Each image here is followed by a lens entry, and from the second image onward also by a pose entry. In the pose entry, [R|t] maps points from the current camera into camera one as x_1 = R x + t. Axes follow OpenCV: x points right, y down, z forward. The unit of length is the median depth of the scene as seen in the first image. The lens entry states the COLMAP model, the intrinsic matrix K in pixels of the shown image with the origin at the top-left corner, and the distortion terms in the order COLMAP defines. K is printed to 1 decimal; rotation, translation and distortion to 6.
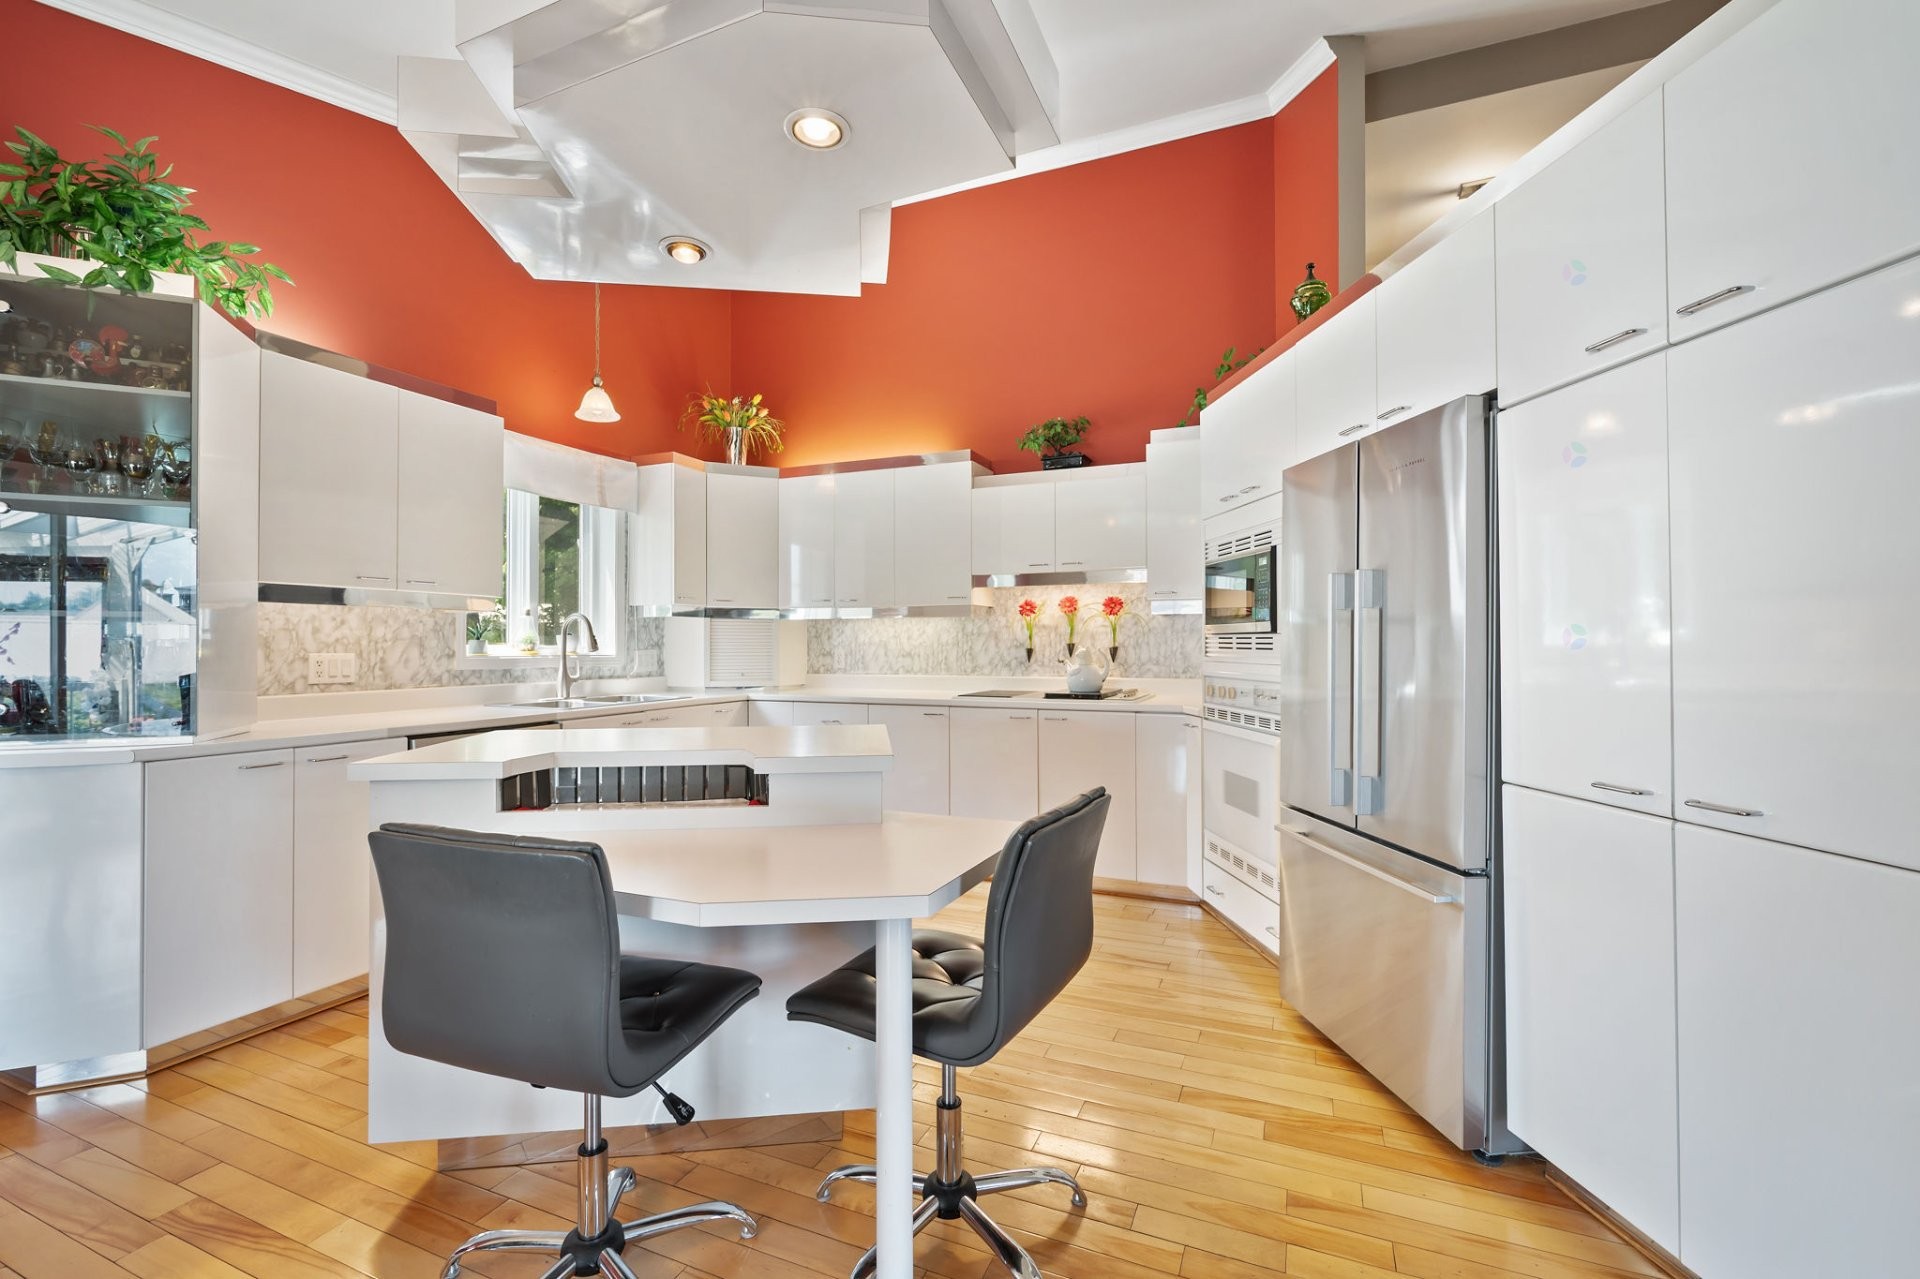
lens RADIAL K [[808.3, 0, 965.8], [0, 808.3, 641.5], [0, 0, 1]] dist [-0.001585, -0.000153]
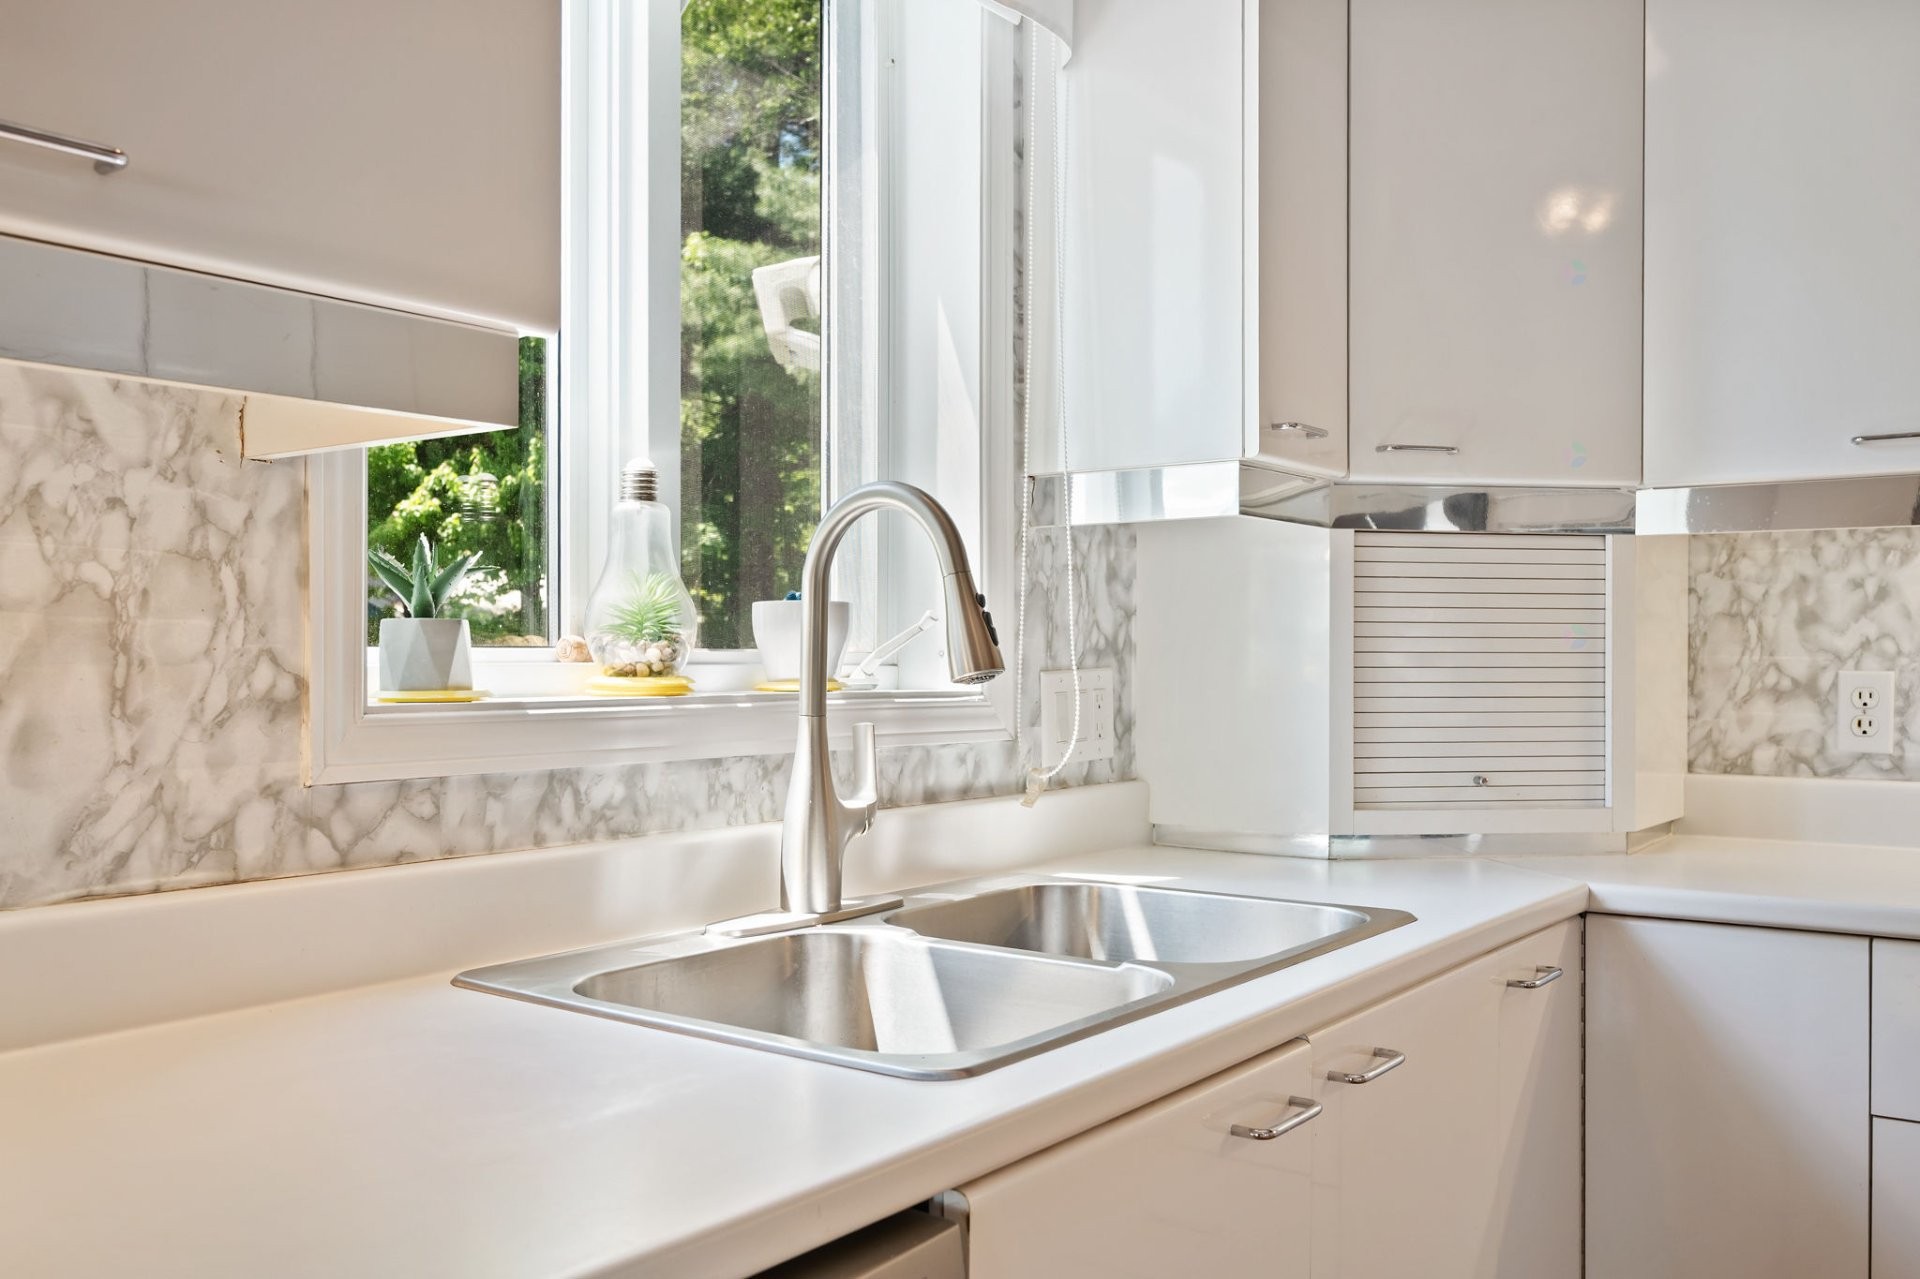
lens RADIAL K [[1665.7, 0, 960.0], [0, 1665.7, 639.5], [0, 0, 1]] dist [0.004237, 0.004629]
pose [[0.971335, 0.000003, -0.237717, -0.363700], [-0.001200, 0.999987, -0.004889, 0.004596], [0.237714, 0.005034, 0.971322, 0.607719]]
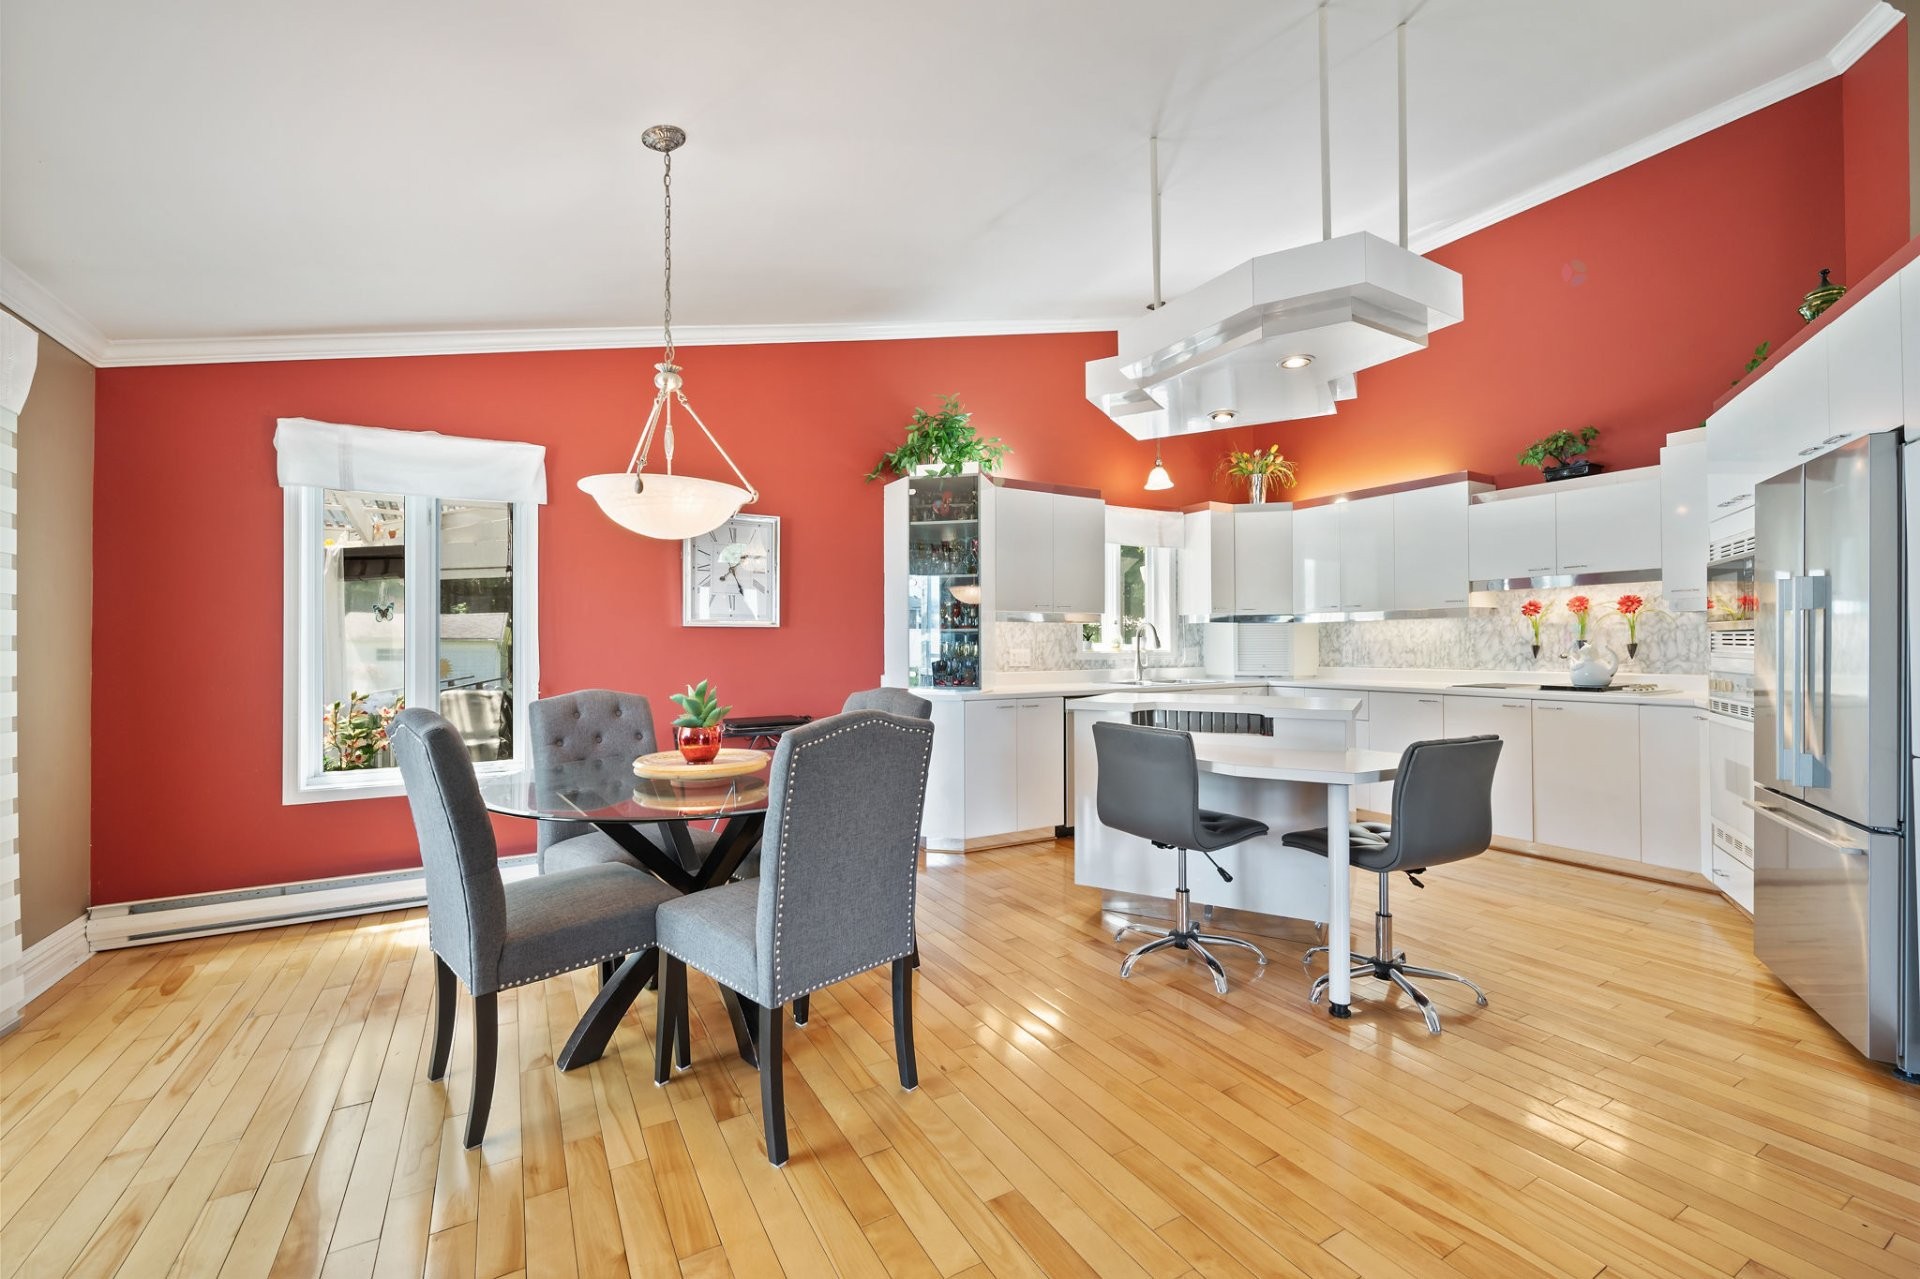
lens RADIAL K [[784.2, 0, 965.1], [0, 784.2, 641.4], [0, 0, 1]] dist [-0.001609, -0.000282]
pose [[0.801632, -0.005933, -0.597788, 0.104954], [0.007176, 0.999974, -0.000301, -0.002050], [0.597775, -0.004049, 0.801654, -0.335670]]
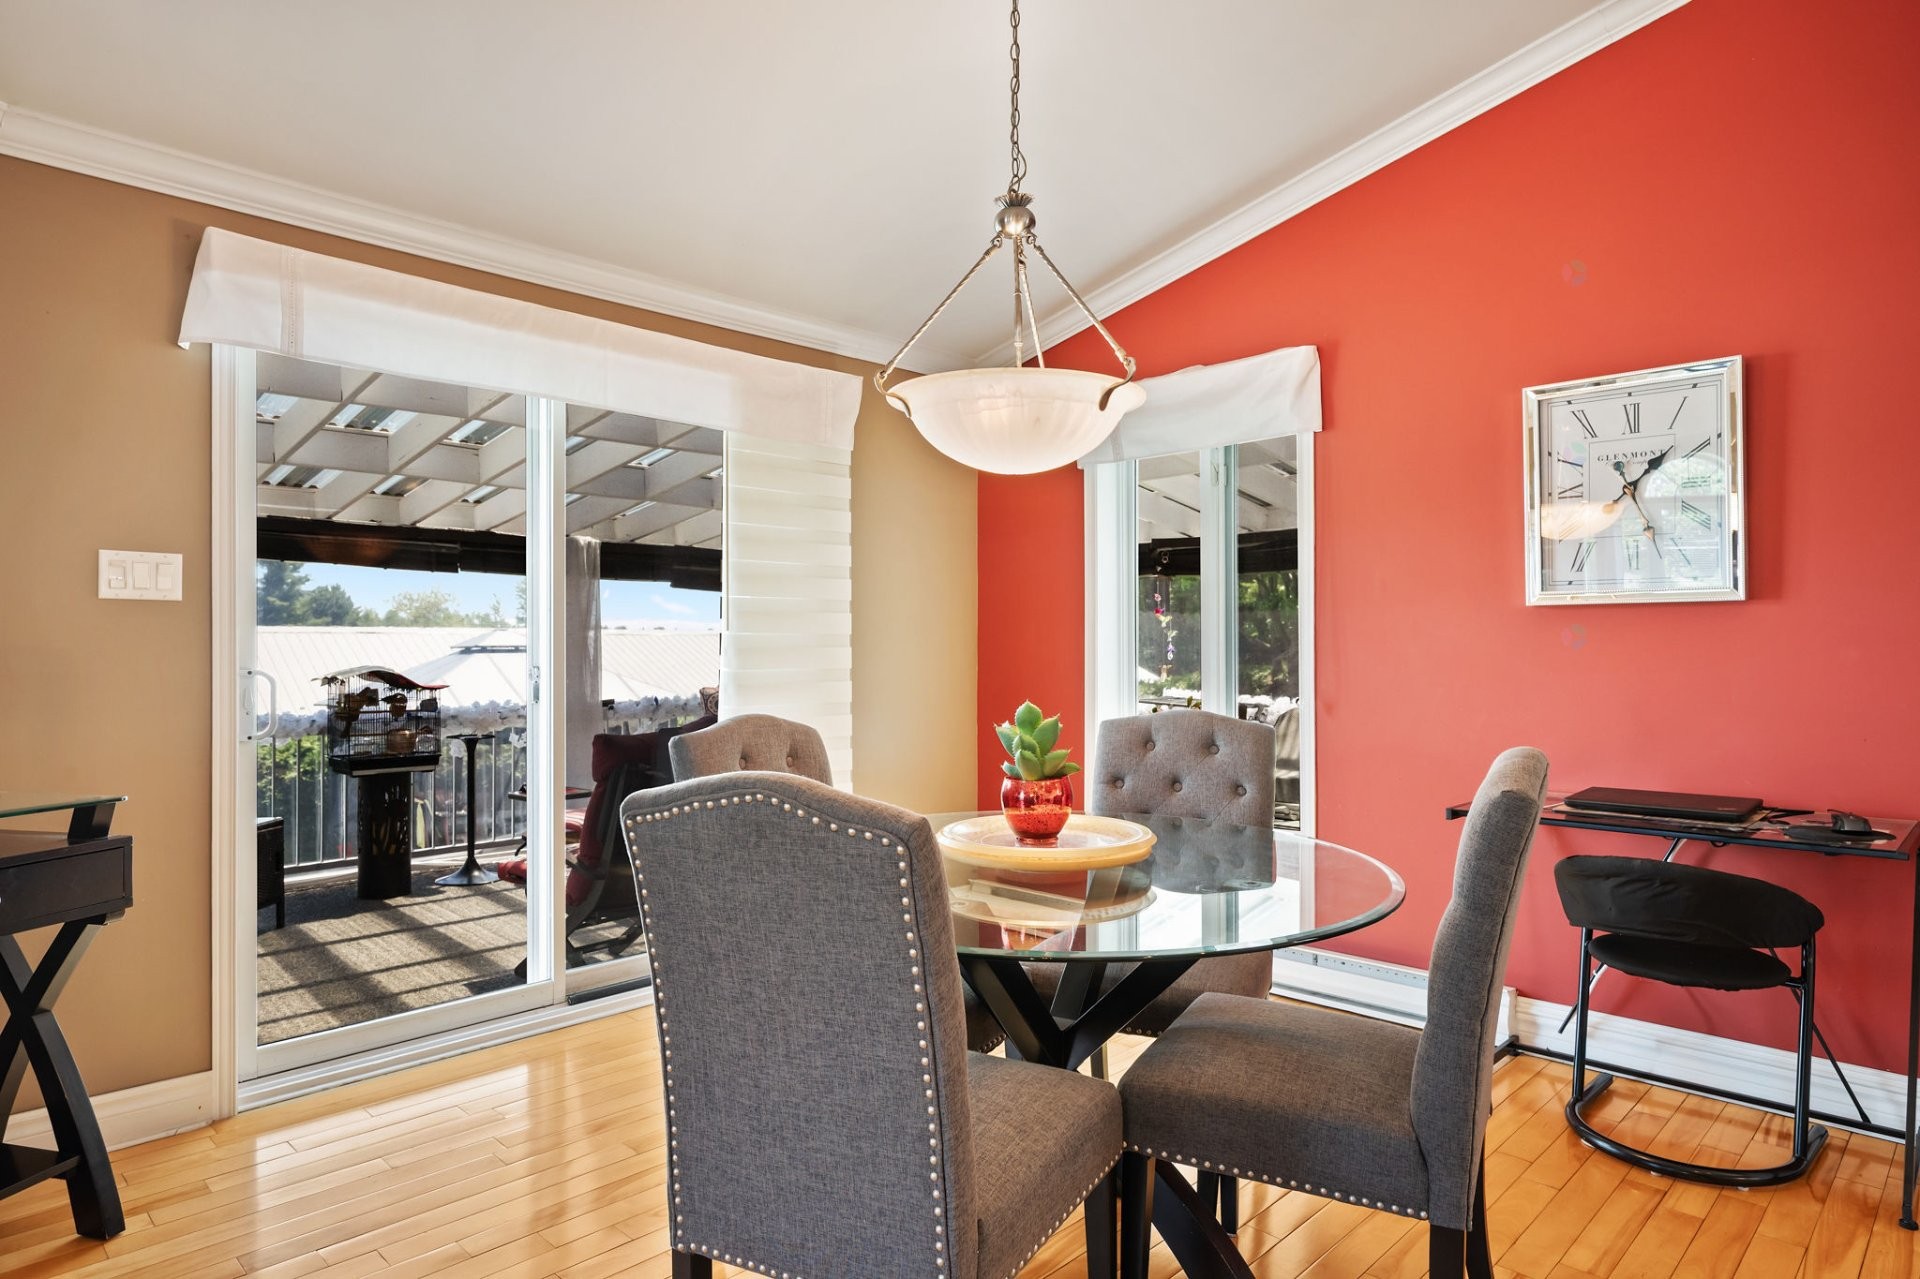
lens RADIAL K [[1104.2, 0, 960.0], [0, 1104.2, 639.5], [0, 0, 1]] dist [-0.002640, -0.000383]
pose [[-0.372324, -0.002504, -0.928099, 0.068186], [0.010332, 0.999923, -0.006843, 0.000368], [0.928045, -0.012137, -0.372270, 0.189265]]
